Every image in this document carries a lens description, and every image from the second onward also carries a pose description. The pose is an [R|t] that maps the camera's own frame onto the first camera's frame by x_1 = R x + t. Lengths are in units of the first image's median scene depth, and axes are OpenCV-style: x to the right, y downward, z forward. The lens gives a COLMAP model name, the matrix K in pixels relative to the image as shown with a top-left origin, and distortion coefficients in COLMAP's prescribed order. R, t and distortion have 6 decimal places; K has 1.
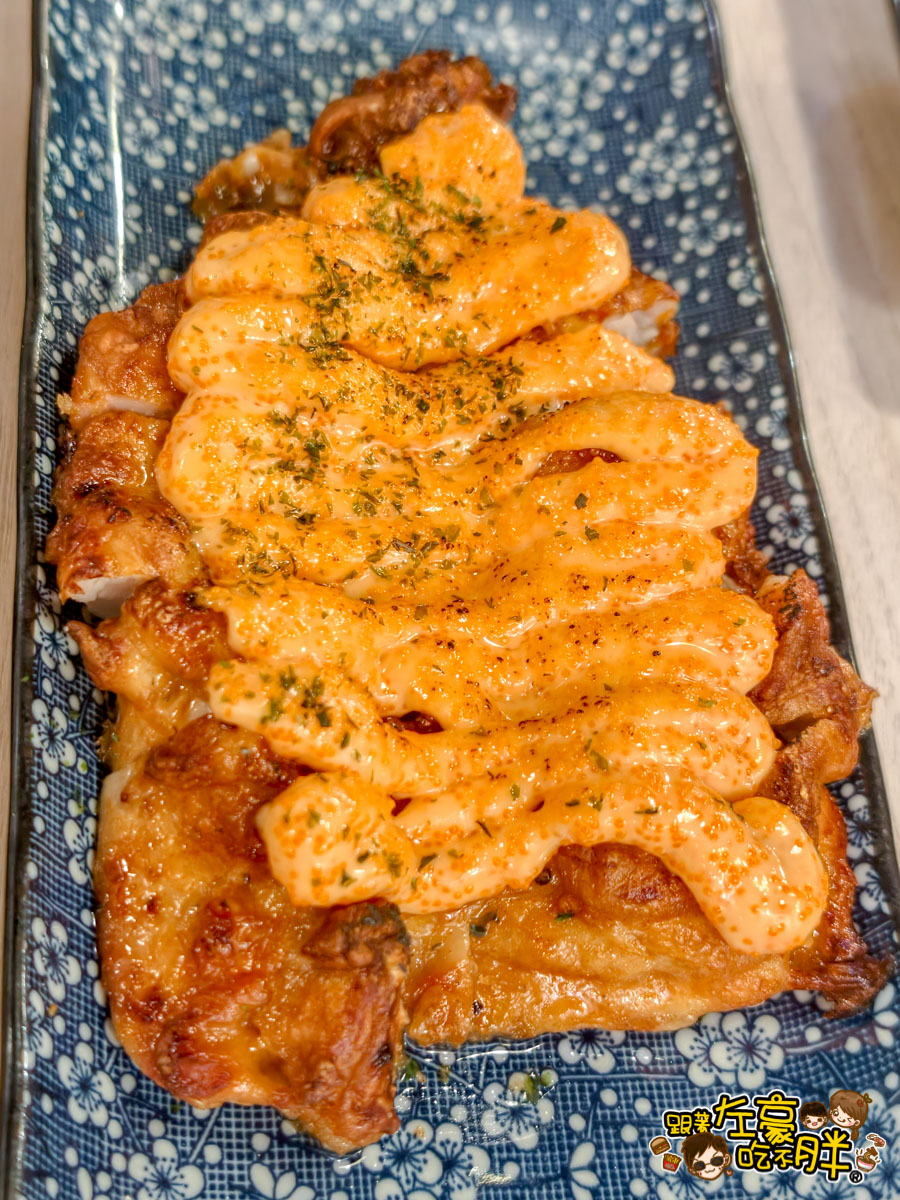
lens RADIAL K [[1783.3, 0, 450.0], [0, 1783.3, 600.0], [0, 0, 1]] dist [0.239875, -1.020071]
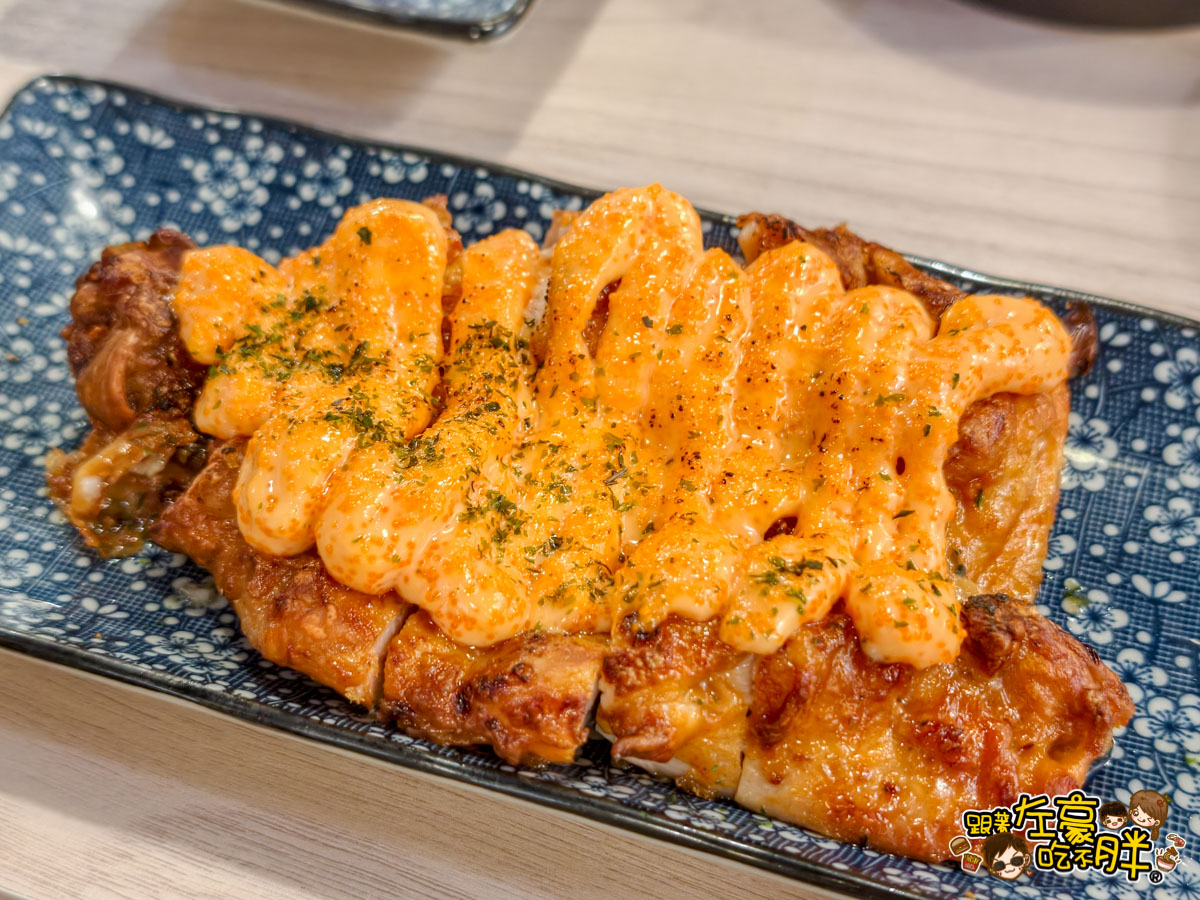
lens RADIAL K [[1674.1, 0, 600.0], [0, 1674.1, 450.0], [0, 0, 1]] dist [0.216085, -0.829438]
pose [[0.413955, -0.838231, 0.354980, -0.374395], [0.841787, 0.500914, 0.201195, -0.249155], [-0.346463, 0.215531, 0.912968, 0.074622]]
